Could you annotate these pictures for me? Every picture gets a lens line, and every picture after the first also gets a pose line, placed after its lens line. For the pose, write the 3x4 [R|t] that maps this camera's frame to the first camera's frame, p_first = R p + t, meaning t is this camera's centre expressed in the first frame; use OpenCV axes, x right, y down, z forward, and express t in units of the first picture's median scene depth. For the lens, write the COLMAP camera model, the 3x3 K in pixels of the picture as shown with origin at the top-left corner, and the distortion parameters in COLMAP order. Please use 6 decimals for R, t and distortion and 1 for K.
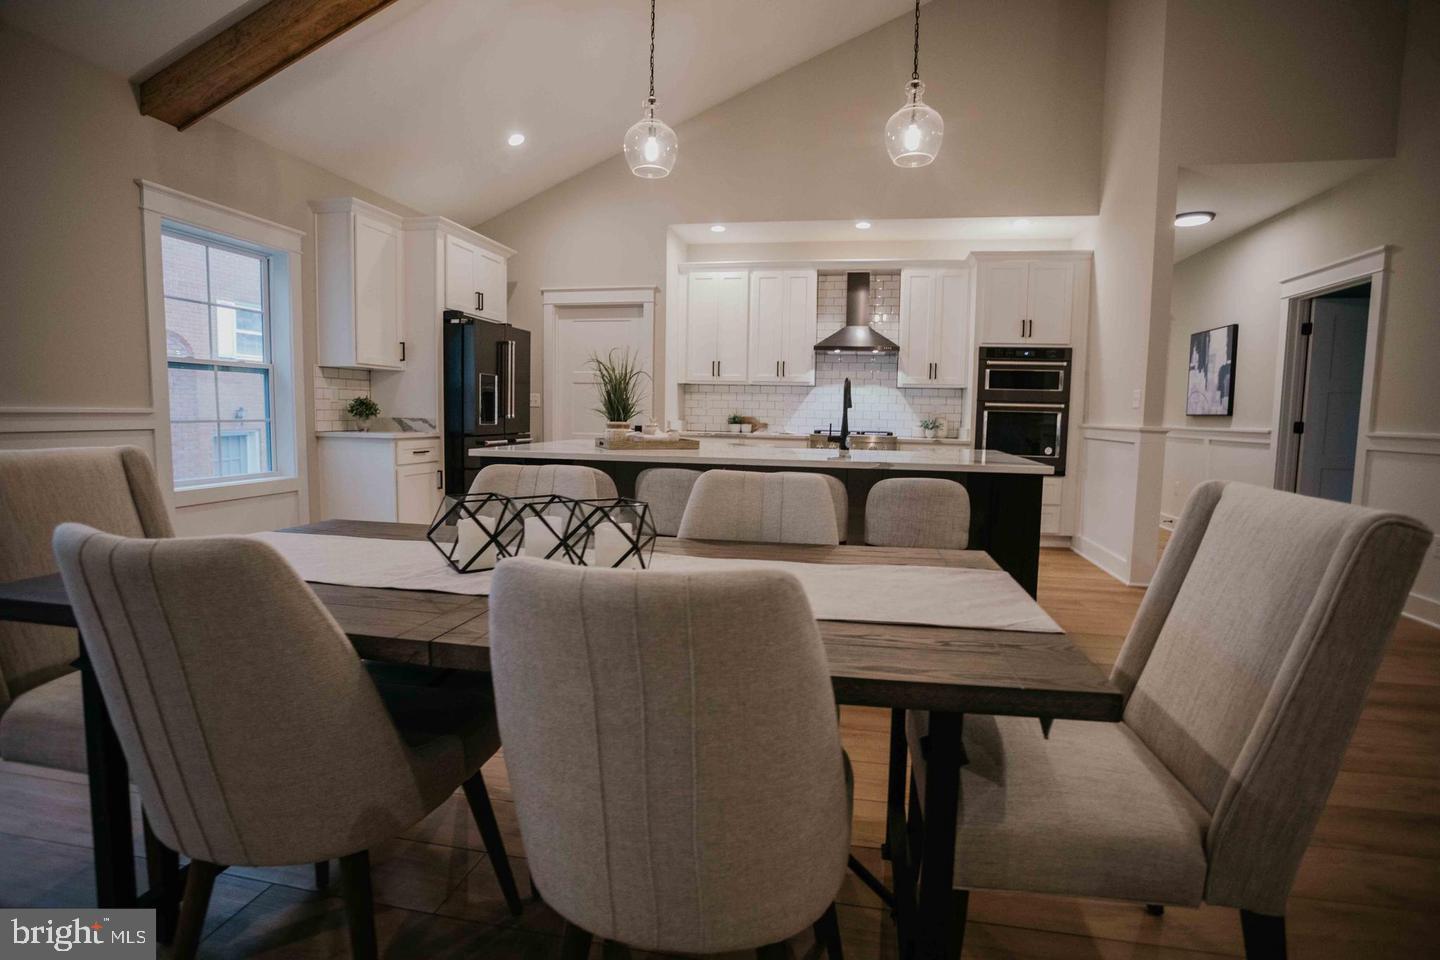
lens RADIAL K [[707.2, 0, 720.0], [0, 707.2, 480.0], [0, 0, 1]] dist [-0.069404, 0.028363]
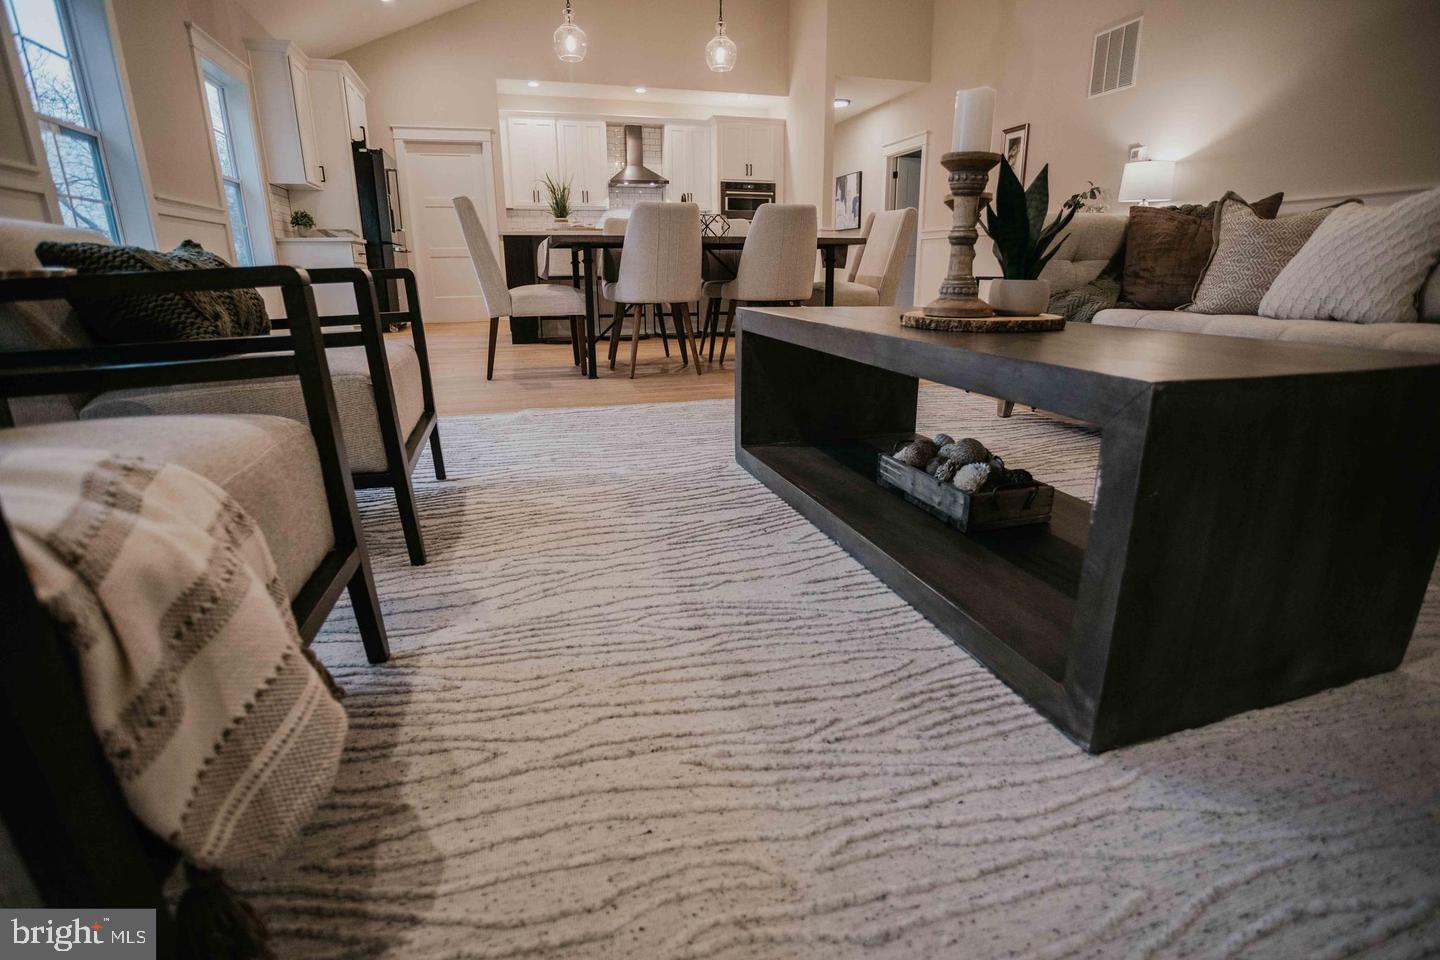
lens RADIAL K [[707.2, 0, 720.0], [0, 707.2, 480.0], [0, 0, 1]] dist [-0.069404, 0.028363]
pose [[0.892086, -0.149976, 0.426252, -0.379153], [0.064033, 0.975752, 0.209304, 0.126218], [-0.447306, -0.159423, 0.880058, -0.448696]]
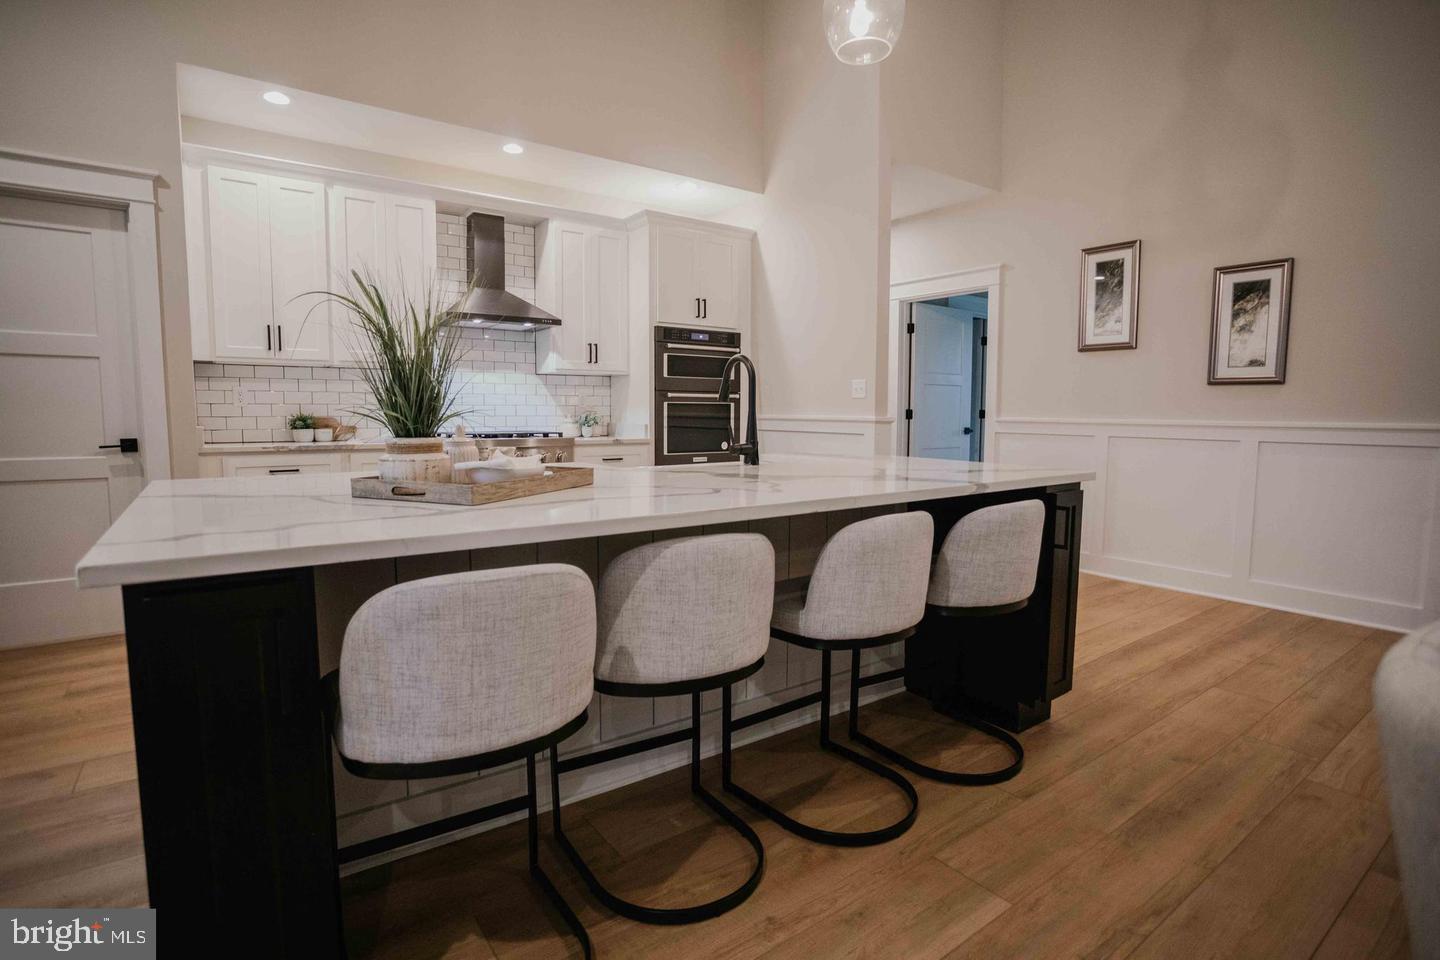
lens RADIAL K [[711.8, 0, 720.0], [0, 711.8, 480.0], [0, 0, 1]] dist [-0.069179, 0.030506]
pose [[0.683534, -0.086006, 0.724834, -0.206594], [0.077460, 0.995973, 0.045131, -0.039272], [-0.725797, 0.025297, 0.687443, 0.364280]]
